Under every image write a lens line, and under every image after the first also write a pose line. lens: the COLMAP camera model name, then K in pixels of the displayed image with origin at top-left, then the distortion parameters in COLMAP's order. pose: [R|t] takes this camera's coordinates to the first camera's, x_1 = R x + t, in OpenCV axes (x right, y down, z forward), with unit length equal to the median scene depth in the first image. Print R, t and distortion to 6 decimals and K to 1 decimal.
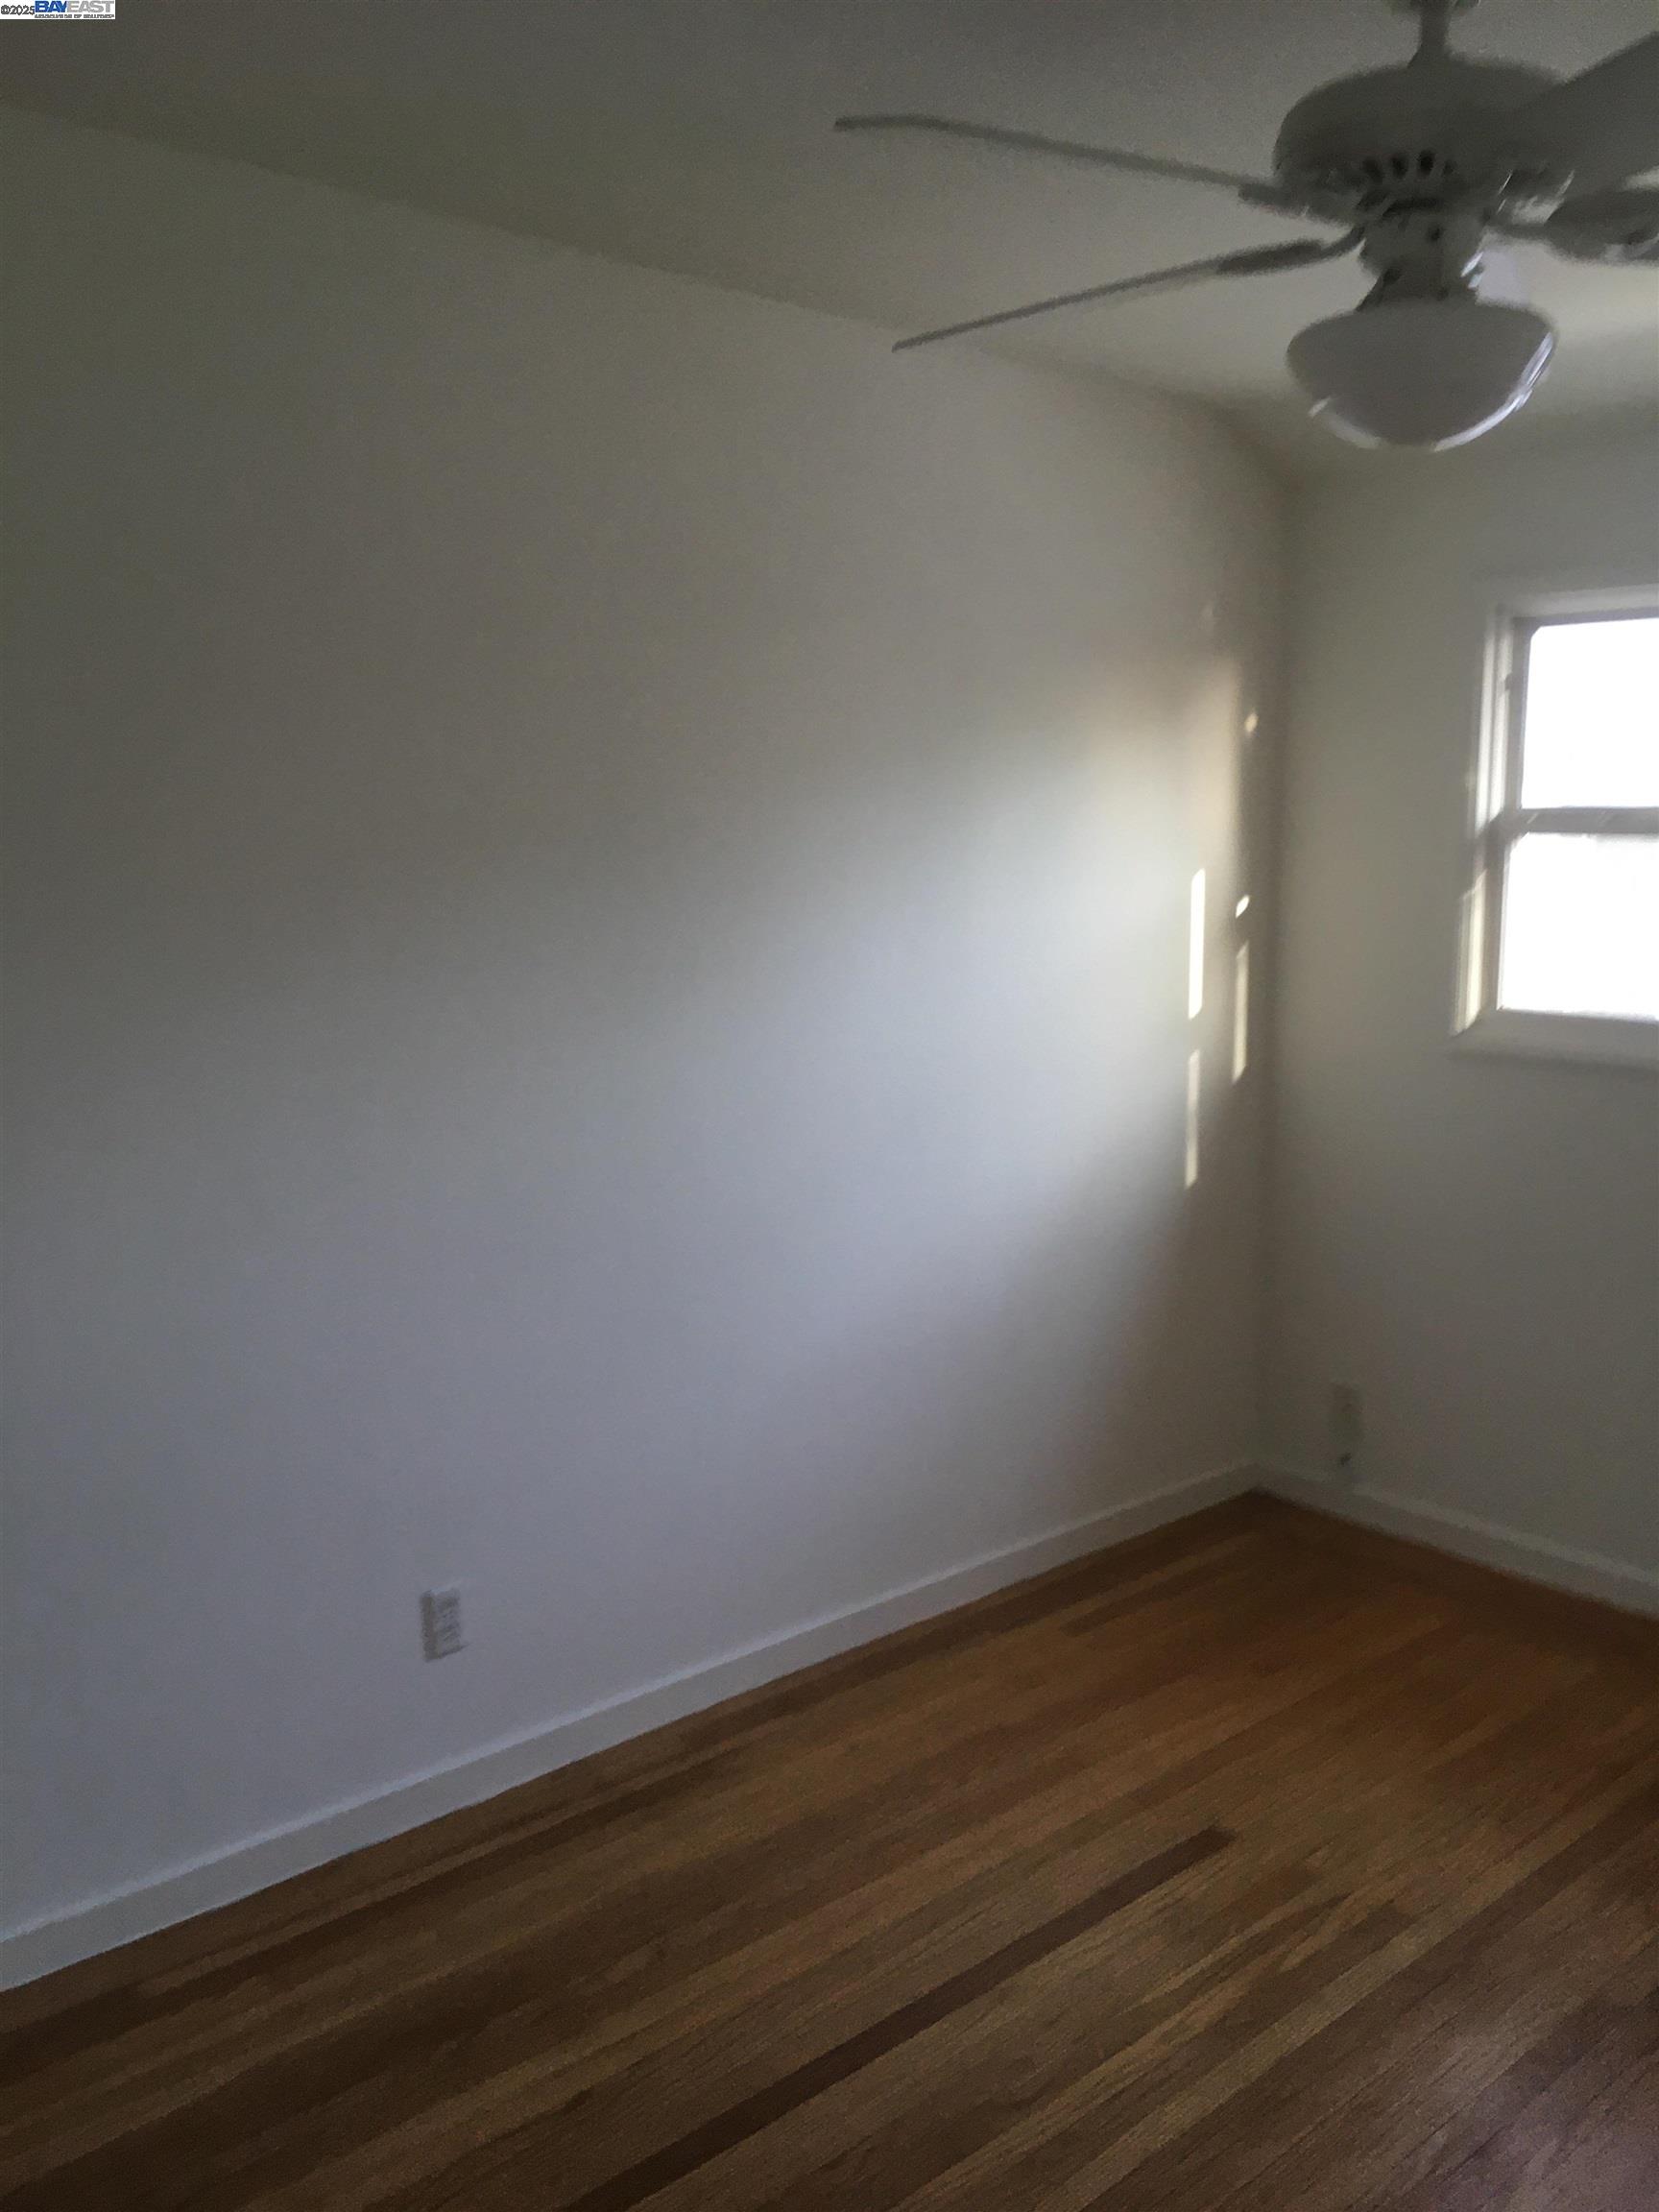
lens RADIAL K [[1887.3, 0, 829.0], [0, 1887.3, 1103.4], [0, 0, 1]] dist [0.054849, -0.064721]
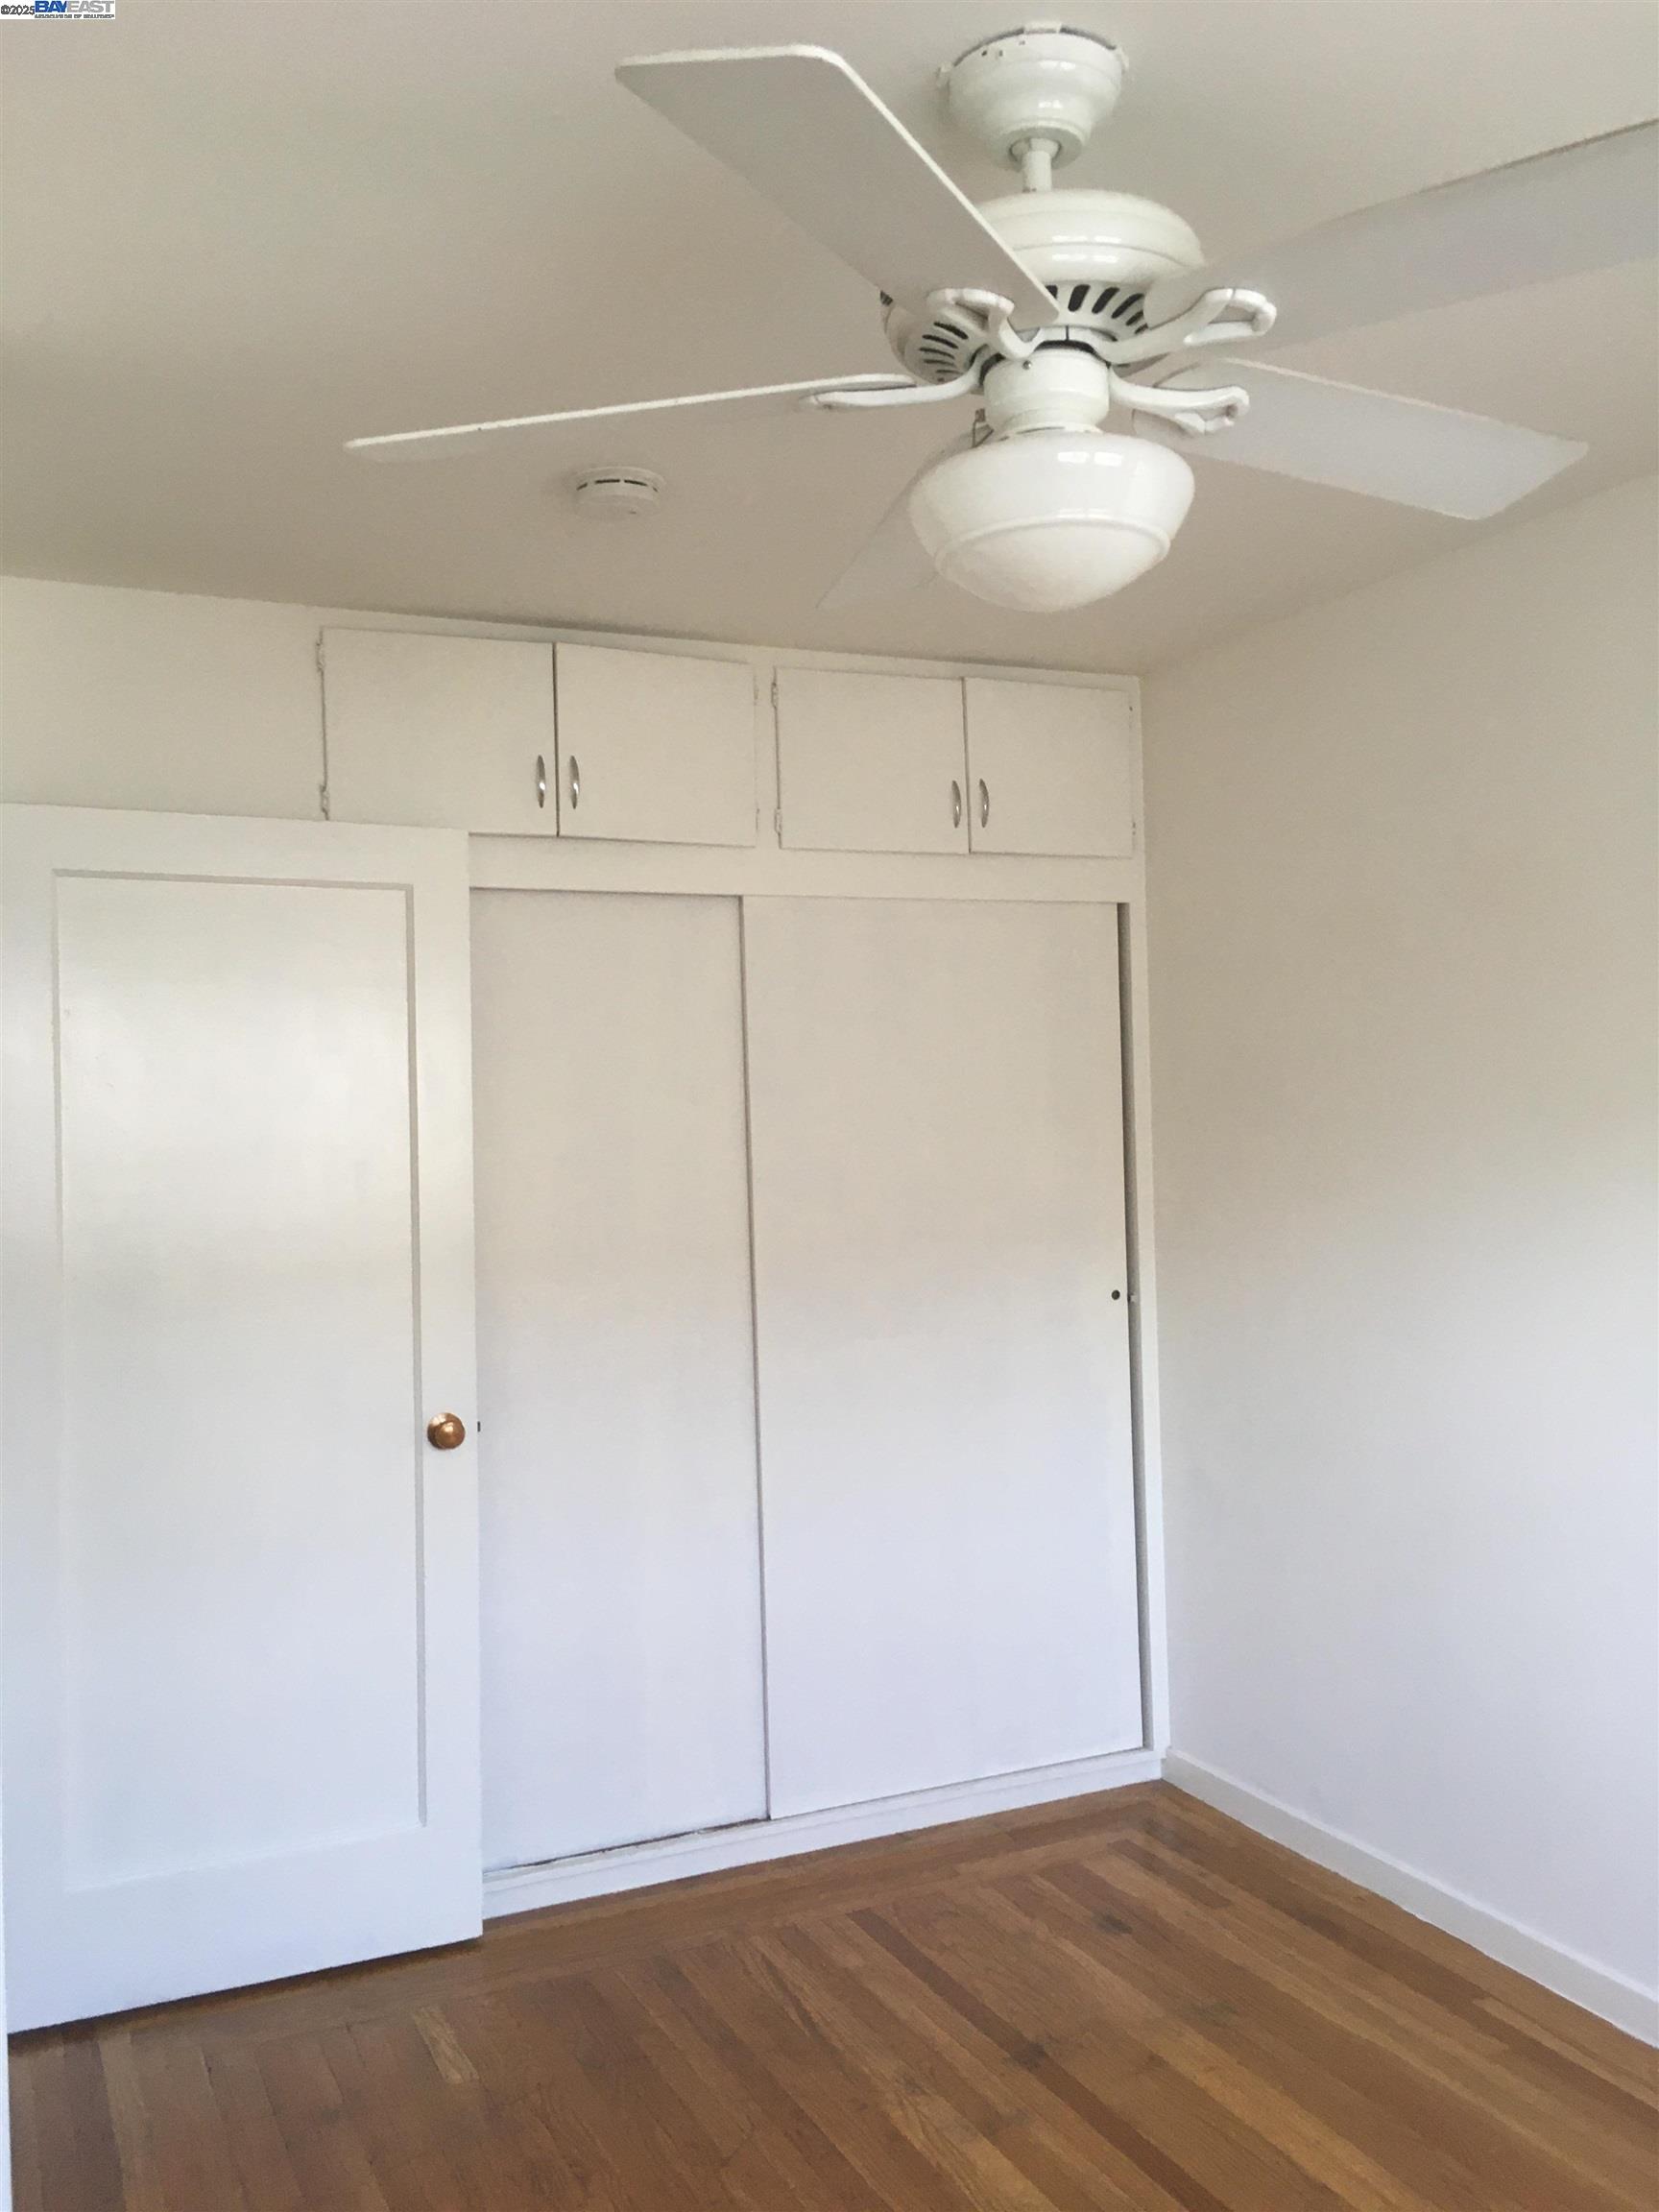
lens RADIAL K [[1887.3, 0, 828.7], [0, 1887.3, 1108.6], [0, 0, 1]] dist [0.054849, -0.064721]
pose [[-0.274716, 0.021710, -0.961280, 0.911522], [-0.126167, 0.990287, 0.058421, -0.113484], [0.953212, 0.137331, -0.269309, 0.861339]]
